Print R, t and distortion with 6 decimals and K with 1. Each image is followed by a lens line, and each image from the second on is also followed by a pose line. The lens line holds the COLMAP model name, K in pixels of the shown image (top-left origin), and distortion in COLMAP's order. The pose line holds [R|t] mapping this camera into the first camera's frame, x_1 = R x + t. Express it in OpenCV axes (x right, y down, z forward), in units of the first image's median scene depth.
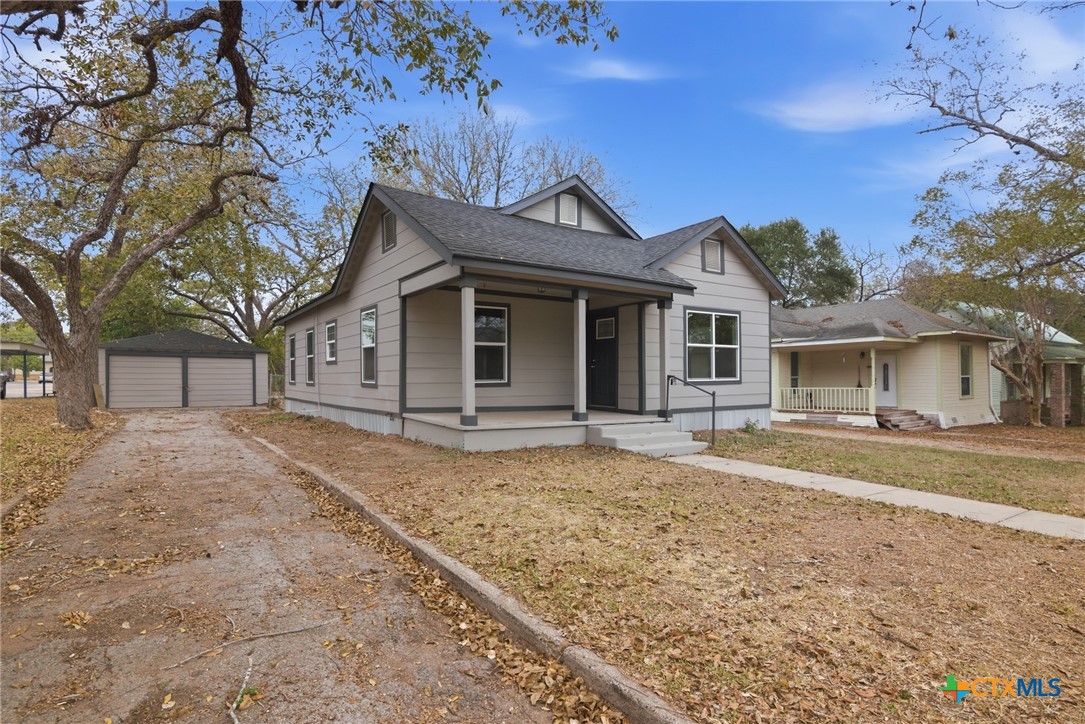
lens RADIAL K [[544.5, 0, 545.3], [0, 544.5, 371.7], [0, 0, 1]] dist [-0.004308, -0.000125]
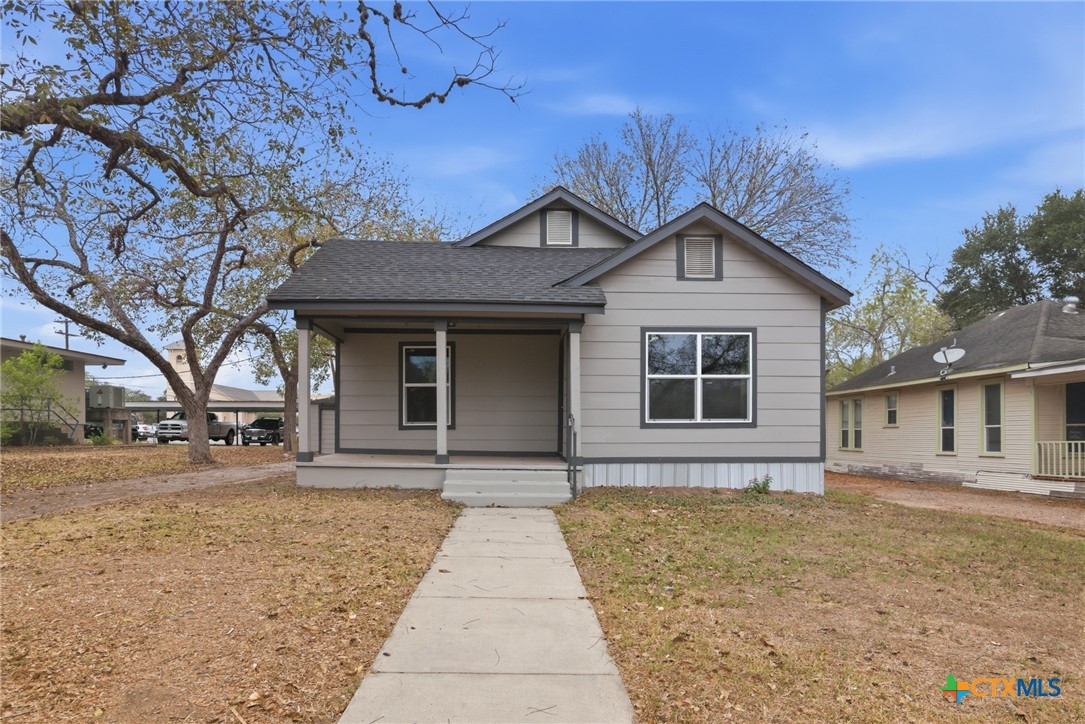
lens RADIAL K [[620.2, 0, 537.4], [0, 620.2, 430.2], [0, 0, 1]] dist [-0.007210, -0.001672]
pose [[0.847217, -0.001430, -0.531245, 0.550406], [0.002759, 0.999995, 0.001709, 0.023725], [0.531240, -0.002913, 0.847216, 0.144993]]
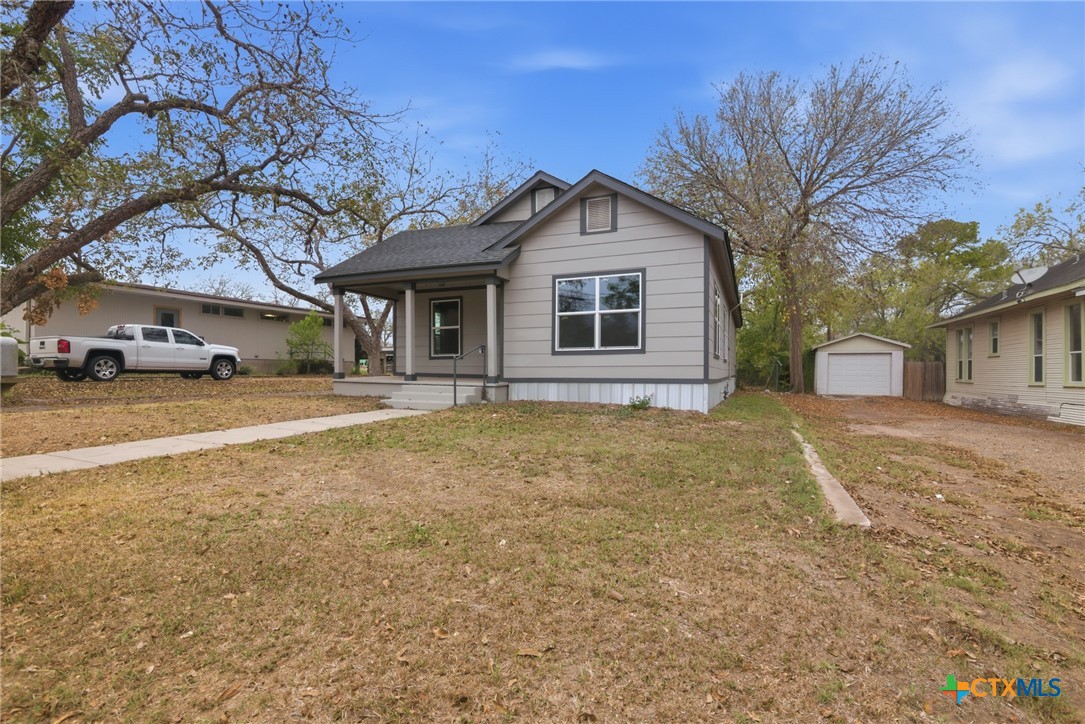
lens RADIAL K [[518.4, 0, 540.4], [0, 518.4, 366.5], [0, 0, 1]] dist [-0.011591, 0.001545]
pose [[0.540386, -0.007014, -0.841388, 0.949999], [0.005998, 0.999972, -0.004484, 0.045509], [0.841396, -0.002623, 0.540413, 0.424584]]
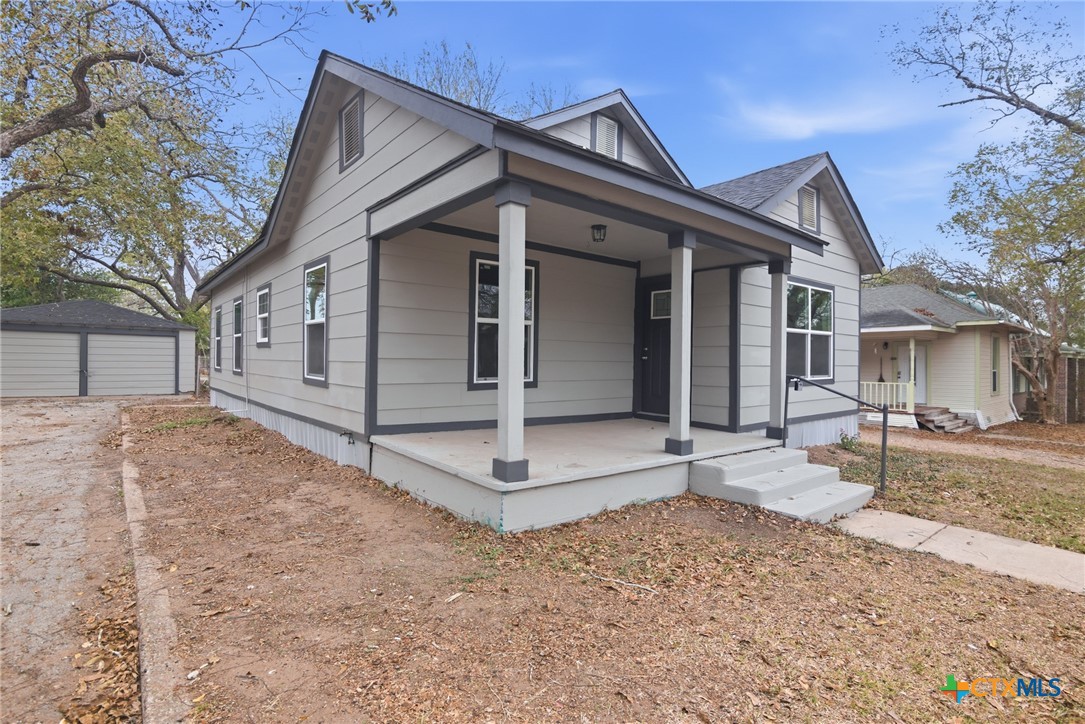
lens RADIAL K [[518.4, 0, 545.4], [0, 518.4, 355.8], [0, 0, 1]] dist [-0.011591, 0.001545]
pose [[0.995855, 0.015479, 0.089627, -0.097188], [-0.015747, 0.999873, 0.002283, -0.010991], [-0.089580, -0.003685, 0.995973, 0.330482]]
